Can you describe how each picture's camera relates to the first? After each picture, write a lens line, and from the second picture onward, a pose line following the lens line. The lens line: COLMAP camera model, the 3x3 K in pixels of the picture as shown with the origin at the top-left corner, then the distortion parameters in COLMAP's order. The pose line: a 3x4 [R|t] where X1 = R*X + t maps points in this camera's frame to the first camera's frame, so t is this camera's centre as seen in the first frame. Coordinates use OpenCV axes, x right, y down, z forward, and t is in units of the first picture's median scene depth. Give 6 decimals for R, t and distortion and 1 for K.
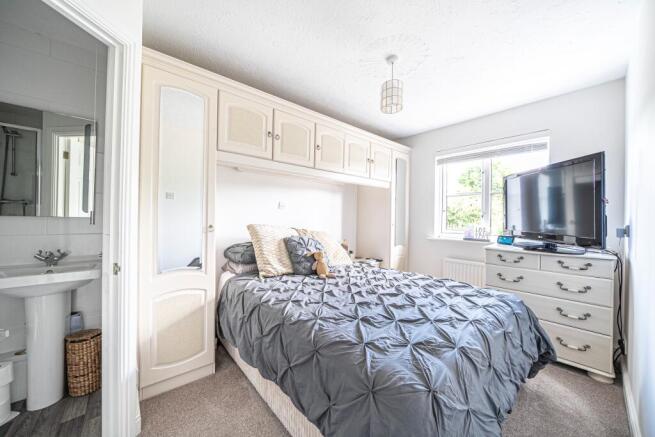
lens RADIAL K [[235.9, 0, 327.5], [0, 235.9, 218.5], [0, 0, 1]] dist [-0.000910, -0.000111]
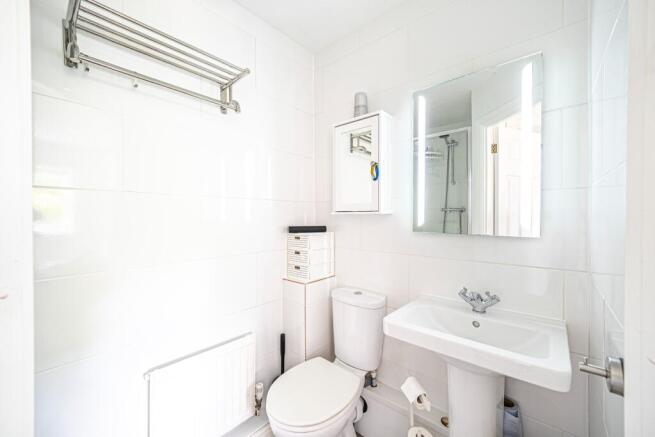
lens RADIAL K [[256.6, 0, 327.5], [0, 256.6, 218.5], [0, 0, 1]] dist [-0.000549, -0.000067]
pose [[0.161899, -0.002118, -0.986805, -0.393667], [0.004854, 0.999987, -0.001350, -0.041426], [0.986795, -0.004572, 0.161907, 0.345117]]
